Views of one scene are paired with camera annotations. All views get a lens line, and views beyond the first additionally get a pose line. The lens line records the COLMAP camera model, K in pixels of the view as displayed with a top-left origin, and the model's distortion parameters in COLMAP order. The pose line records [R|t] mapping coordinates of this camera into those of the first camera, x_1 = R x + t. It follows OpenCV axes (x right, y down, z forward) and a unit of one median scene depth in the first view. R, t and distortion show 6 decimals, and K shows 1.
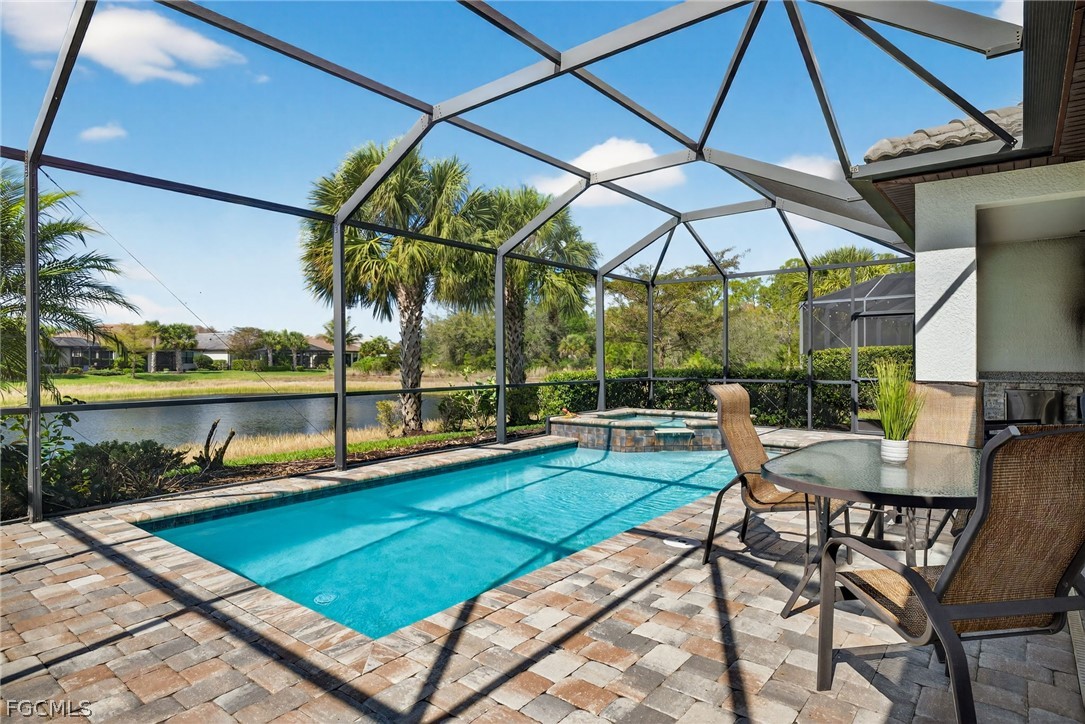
lens RADIAL K [[598.9, 0, 543.9], [0, 598.9, 358.4], [0, 0, 1]] dist [0.001069, 0.001075]
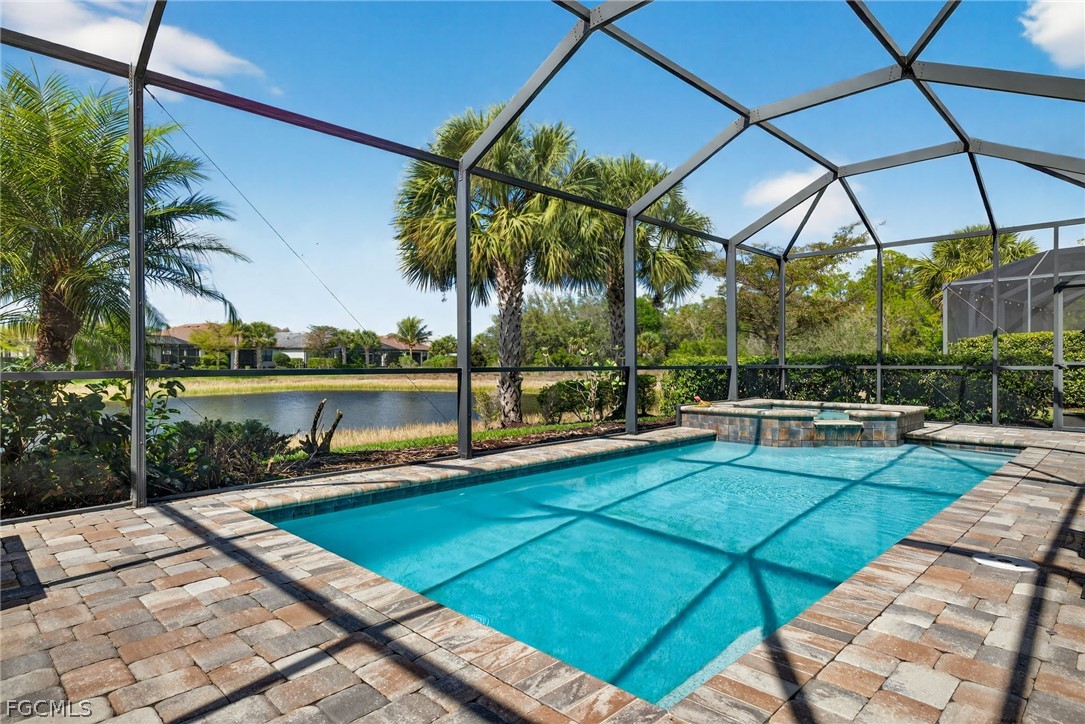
lens RADIAL K [[598.9, 0, 538.9], [0, 598.9, 363.7], [0, 0, 1]] dist [0.001069, 0.001075]
pose [[0.994570, 0.003184, -0.104021, -0.138344], [-0.002876, 0.999991, 0.003115, 0.045610], [0.104030, -0.002799, 0.994570, 0.151365]]
